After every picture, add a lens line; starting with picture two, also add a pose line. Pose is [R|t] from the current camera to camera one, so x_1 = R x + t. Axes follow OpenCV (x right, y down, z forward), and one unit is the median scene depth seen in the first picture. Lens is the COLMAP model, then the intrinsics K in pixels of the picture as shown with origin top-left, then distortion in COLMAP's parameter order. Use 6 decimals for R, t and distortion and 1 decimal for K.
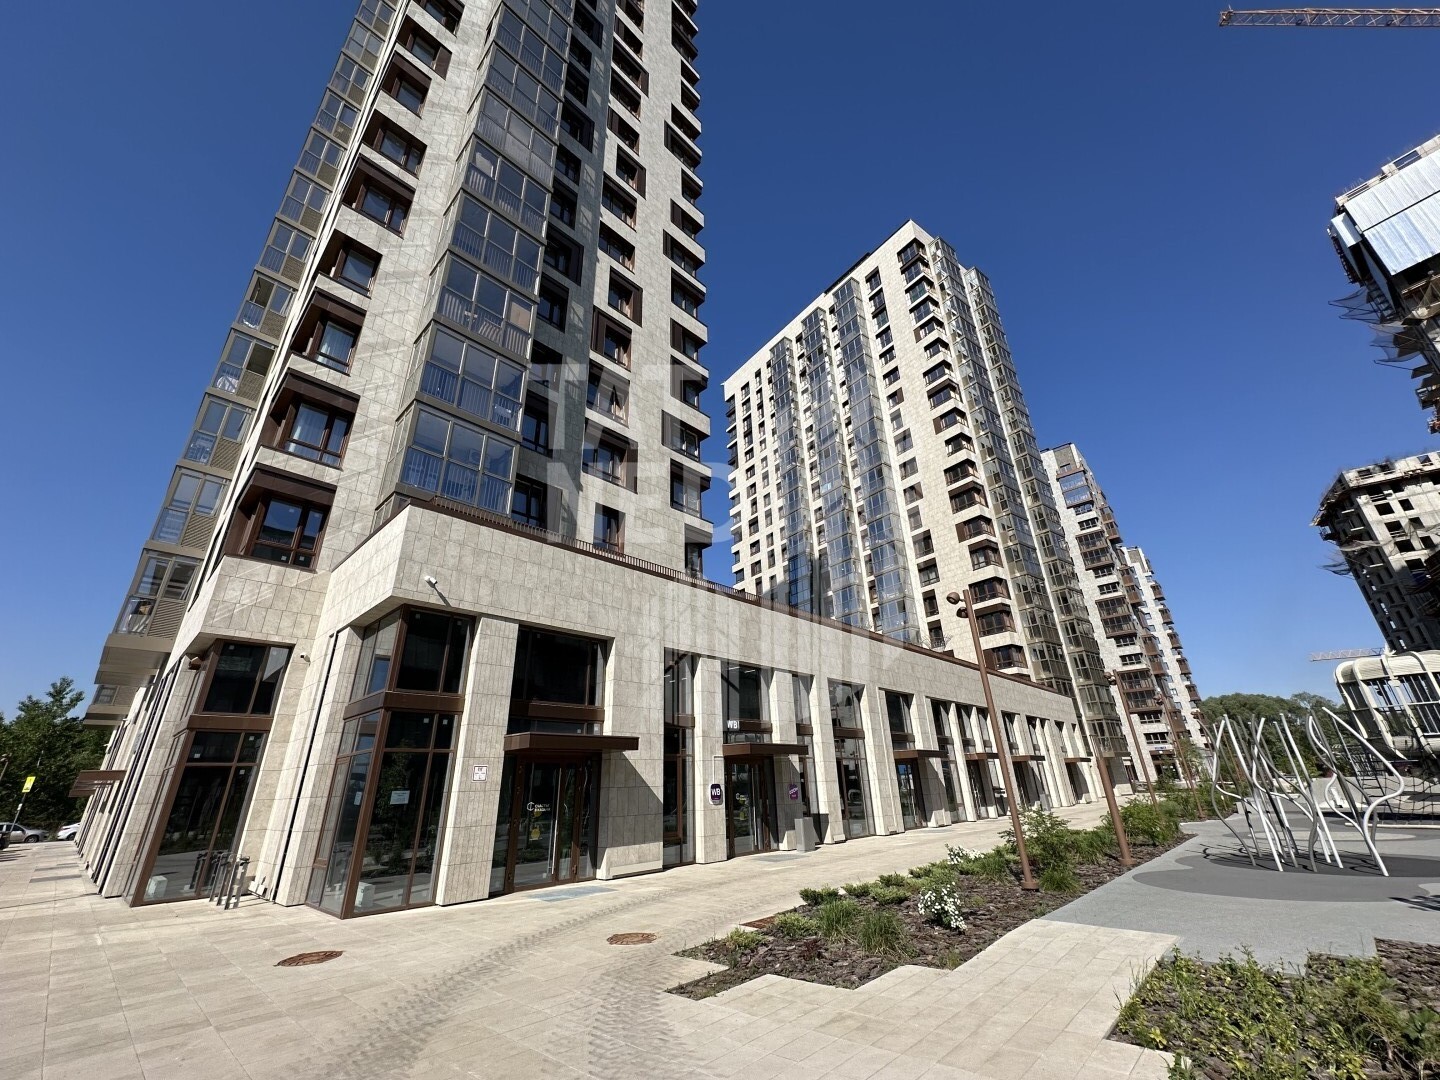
lens RADIAL K [[570.5, 0, 720.0], [0, 570.5, 540.0], [0, 0, 1]] dist [0.049624, -0.000006]
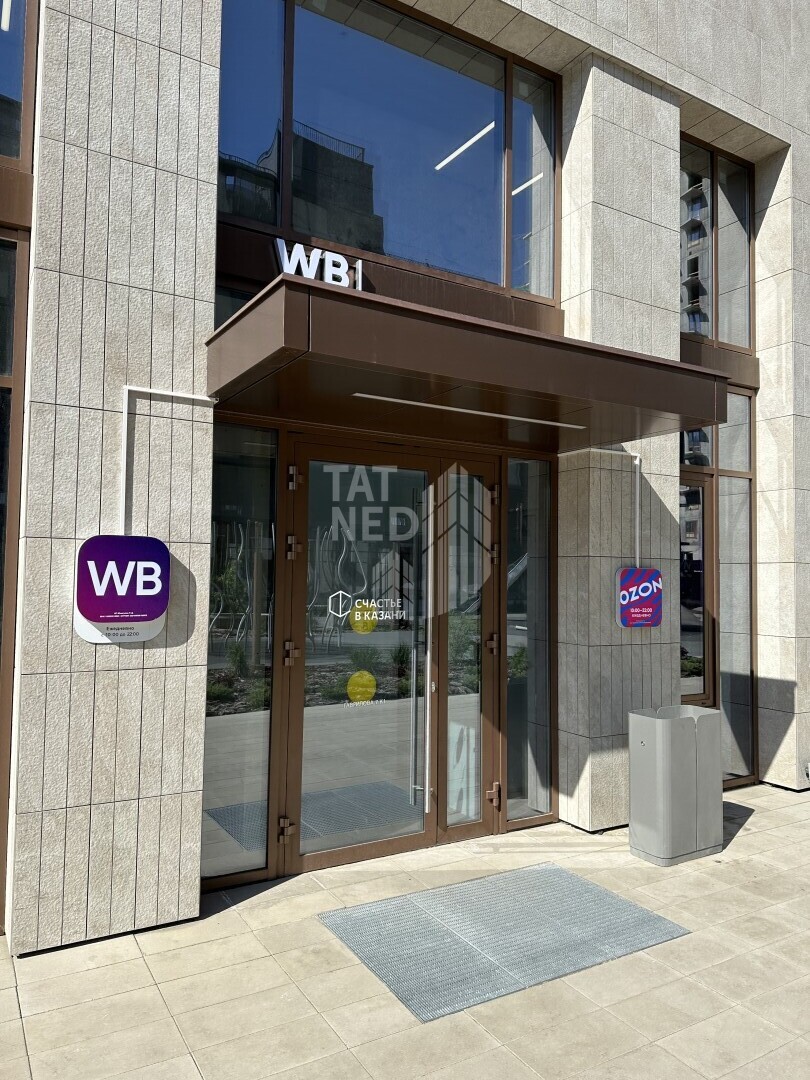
lens RADIAL K [[823.3, 0, 405.0], [0, 823.3, 540.0], [0, 0, 1]] dist [0.001542, 0.000414]
pose [[0.970809, 0.024803, -0.238567, 0.025419], [0.058320, 0.940380, 0.335088, 0.067665], [0.232655, -0.339220, 0.911483, 0.154809]]
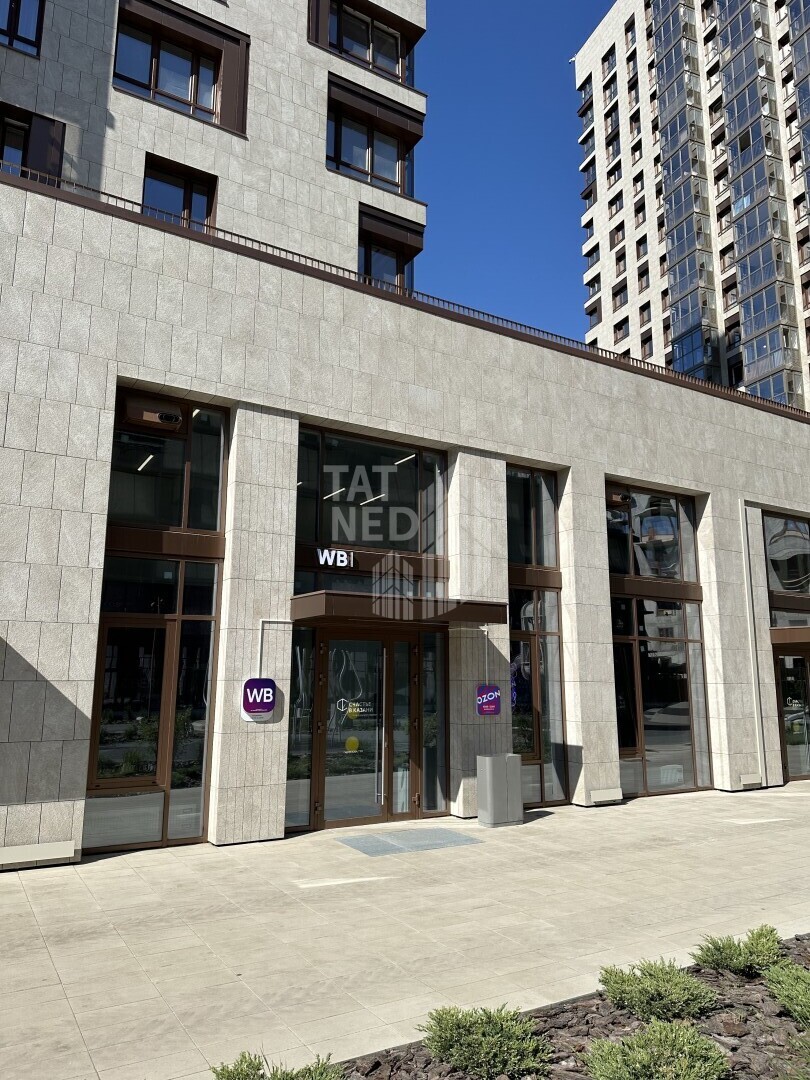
lens RADIAL K [[816.2, 0, 417.0], [0, 816.2, 508.1], [0, 0, 1]] dist [0.043645, 0.000115]
pose [[0.974471, -0.021465, -0.223483, 0.049092], [0.062420, 0.982076, 0.177851, 0.037215], [0.215660, -0.187261, 0.958345, 0.087179]]
